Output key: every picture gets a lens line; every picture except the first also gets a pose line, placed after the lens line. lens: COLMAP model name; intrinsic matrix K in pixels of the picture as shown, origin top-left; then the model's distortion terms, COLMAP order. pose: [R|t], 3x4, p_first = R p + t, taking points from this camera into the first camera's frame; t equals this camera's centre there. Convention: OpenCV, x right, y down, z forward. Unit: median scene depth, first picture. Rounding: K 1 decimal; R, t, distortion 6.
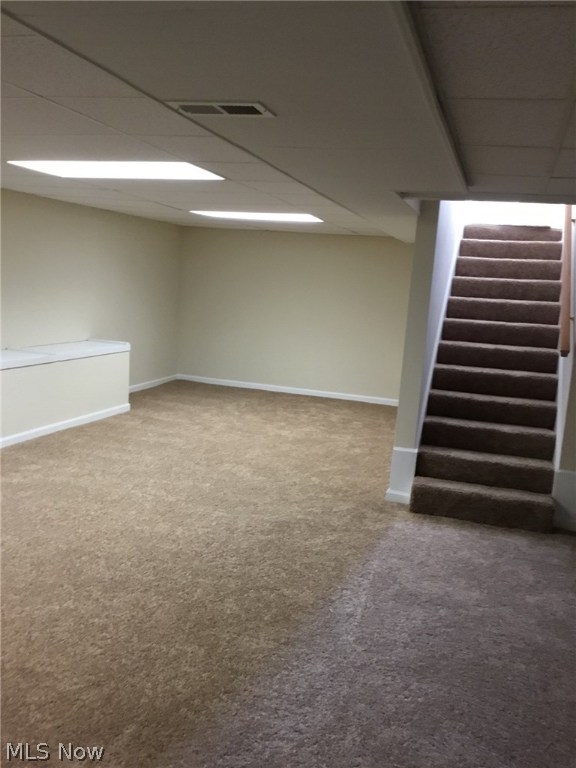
lens RADIAL K [[680.1, 0, 286.8], [0, 680.1, 381.1], [0, 0, 1]] dist [0.109272, -0.183325]
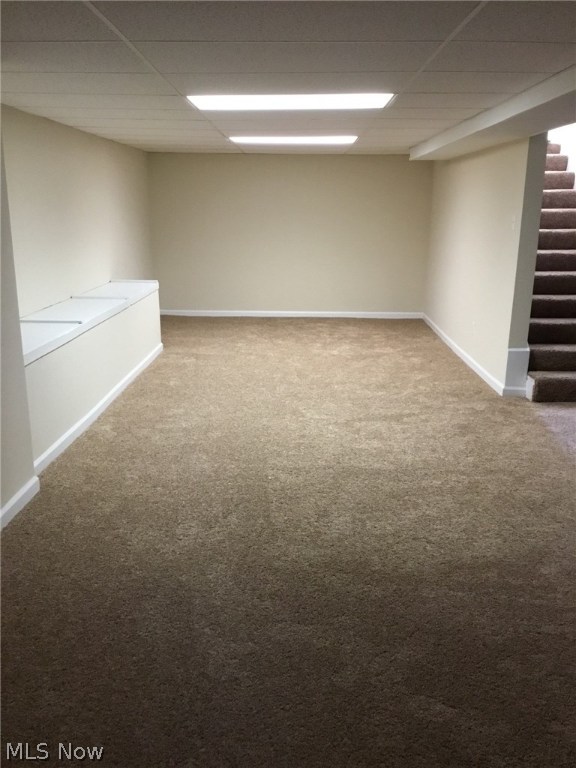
lens RADIAL K [[680.1, 0, 282.1], [0, 680.1, 379.2], [0, 0, 1]] dist [0.109272, -0.183325]
pose [[0.956476, -0.127826, 0.262325, -0.500263], [0.098135, 0.987496, 0.123373, -0.029835], [-0.274815, -0.092260, 0.957060, 0.012860]]
